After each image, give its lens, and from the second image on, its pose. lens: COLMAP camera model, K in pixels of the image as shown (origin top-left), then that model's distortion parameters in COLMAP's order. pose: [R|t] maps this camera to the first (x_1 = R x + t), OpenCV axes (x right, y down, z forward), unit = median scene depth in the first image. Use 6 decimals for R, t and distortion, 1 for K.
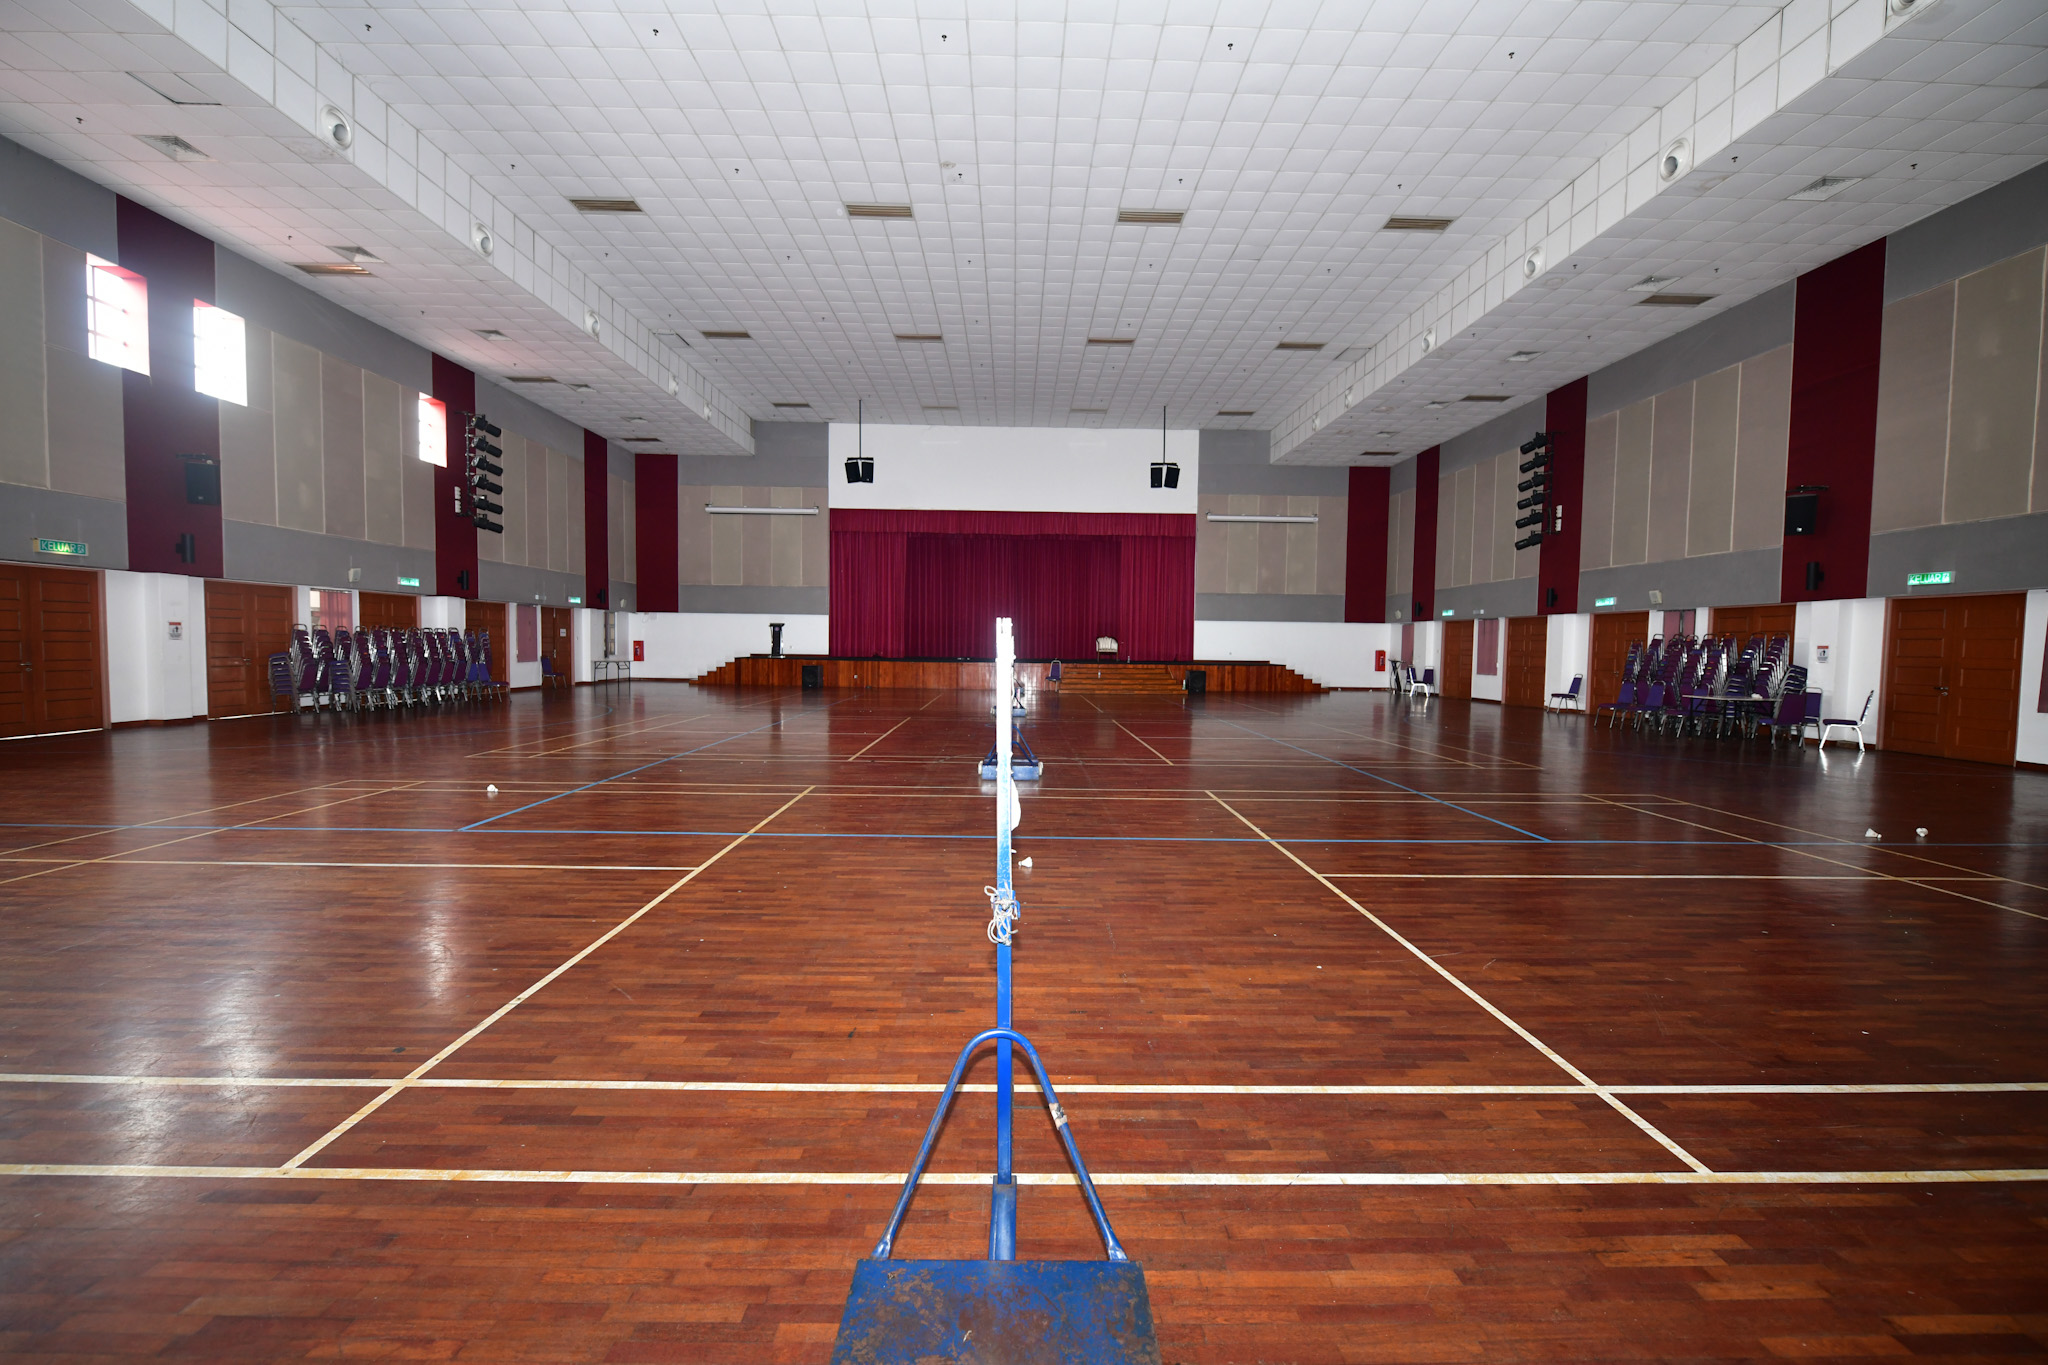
lens RADIAL K [[819.5, 0, 1023.0], [0, 819.5, 686.6], [0, 0, 1]] dist [-0.003527, -0.001399]
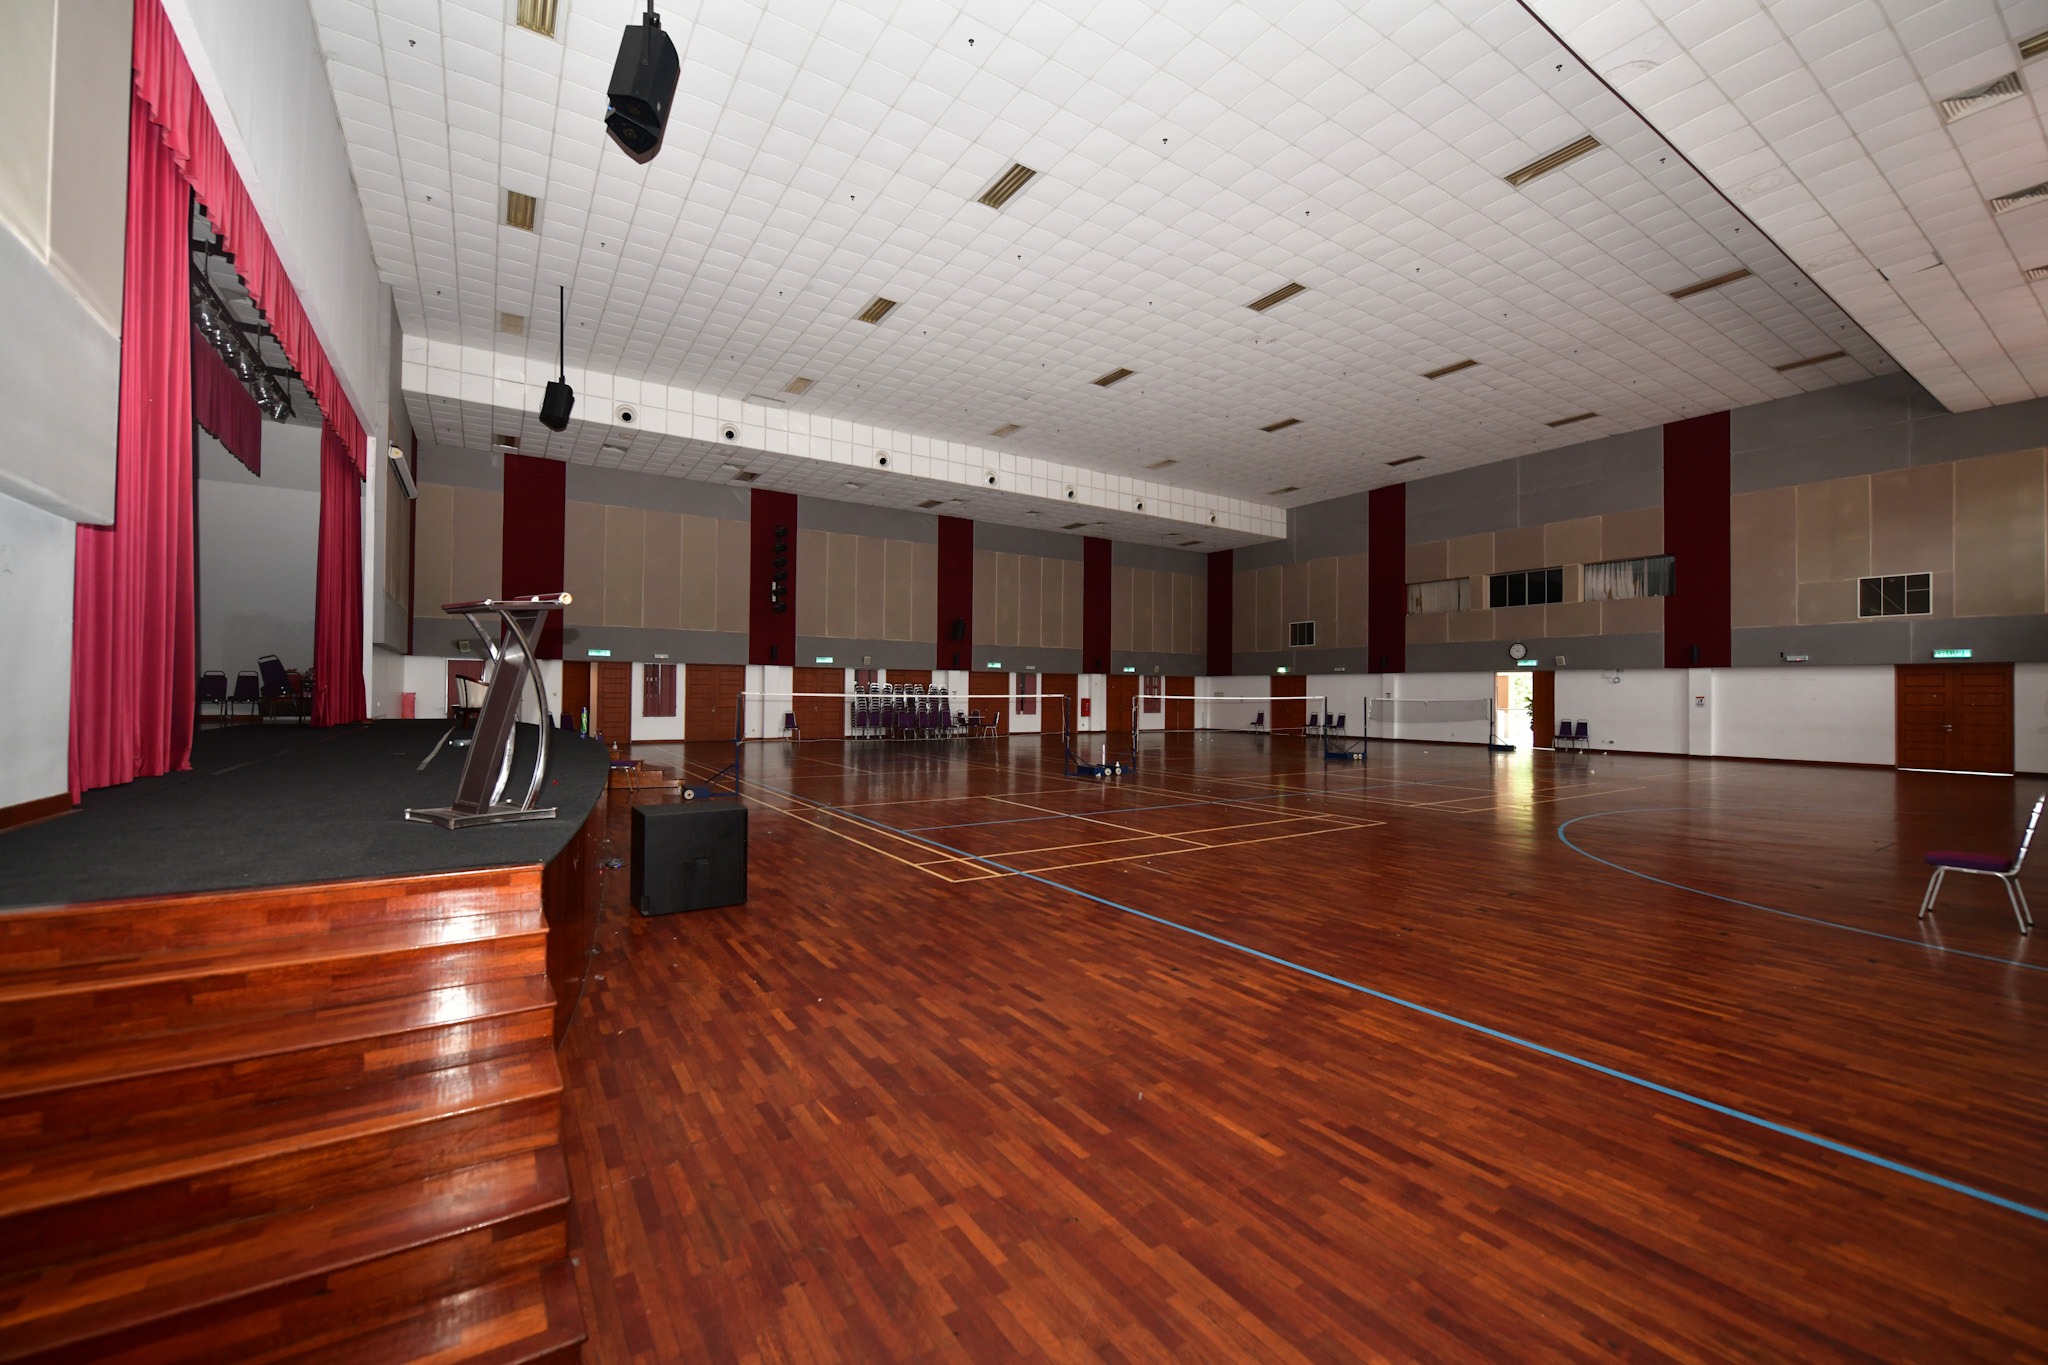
lens RADIAL K [[819.5, 0, 1020.6], [0, 819.5, 674.7], [0, 0, 1]] dist [-0.003527, -0.001399]
pose [[-0.531622, 0.002139, 0.846979, -0.526249], [0.028345, 0.999482, 0.015267, -0.066149], [-0.846507, 0.032124, -0.531407, 1.087933]]
